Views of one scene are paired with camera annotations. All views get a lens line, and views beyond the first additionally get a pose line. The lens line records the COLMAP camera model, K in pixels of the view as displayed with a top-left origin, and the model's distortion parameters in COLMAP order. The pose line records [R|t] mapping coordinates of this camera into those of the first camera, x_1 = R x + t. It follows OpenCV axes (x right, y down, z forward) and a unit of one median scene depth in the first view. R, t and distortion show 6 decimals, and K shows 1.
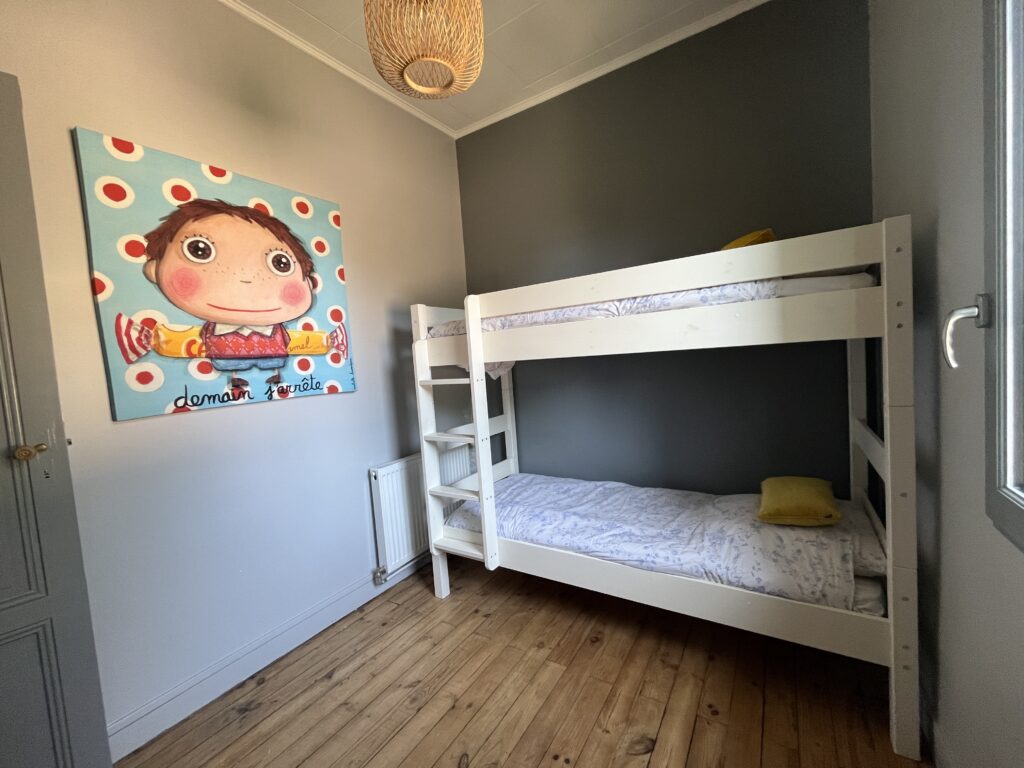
lens RADIAL K [[416.0, 0, 511.6], [0, 416.0, 380.5], [0, 0, 1]] dist [-0.001888, -0.000186]
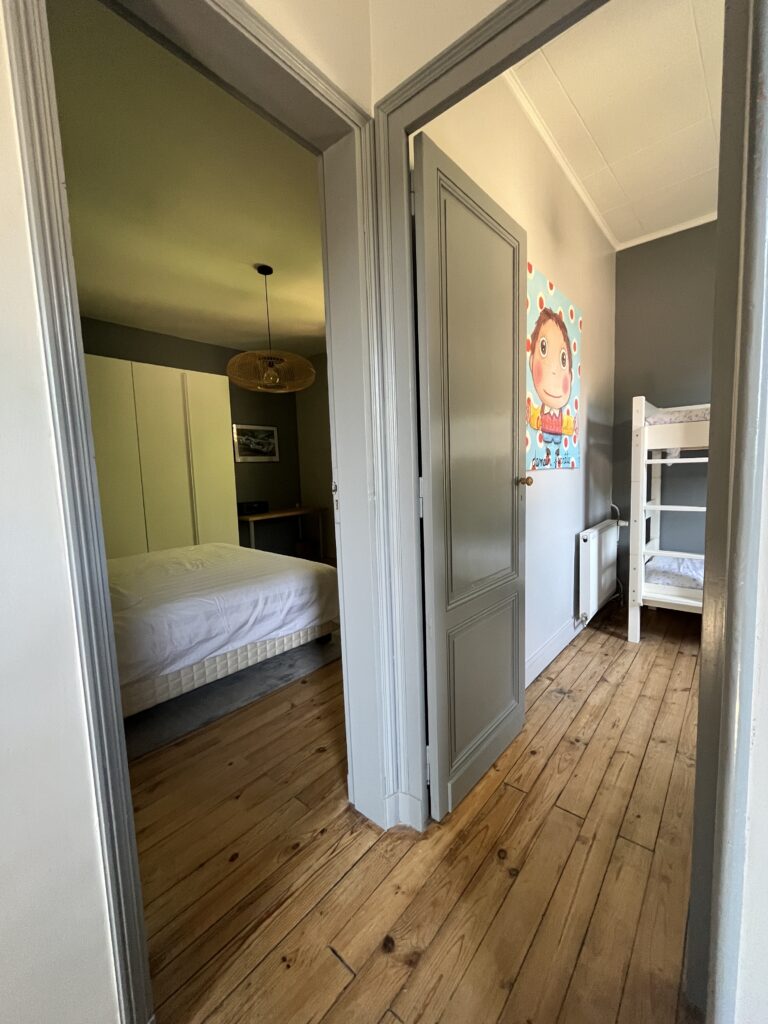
lens RADIAL K [[416.0, 0, 387.7], [0, 416.0, 511.9], [0, 0, 1]] dist [-0.001888, -0.000186]
pose [[0.990997, 0.051247, -0.123688, -0.873812], [-0.045269, 0.997689, 0.050663, 0.132368], [0.125998, -0.044607, 0.991027, -0.318123]]
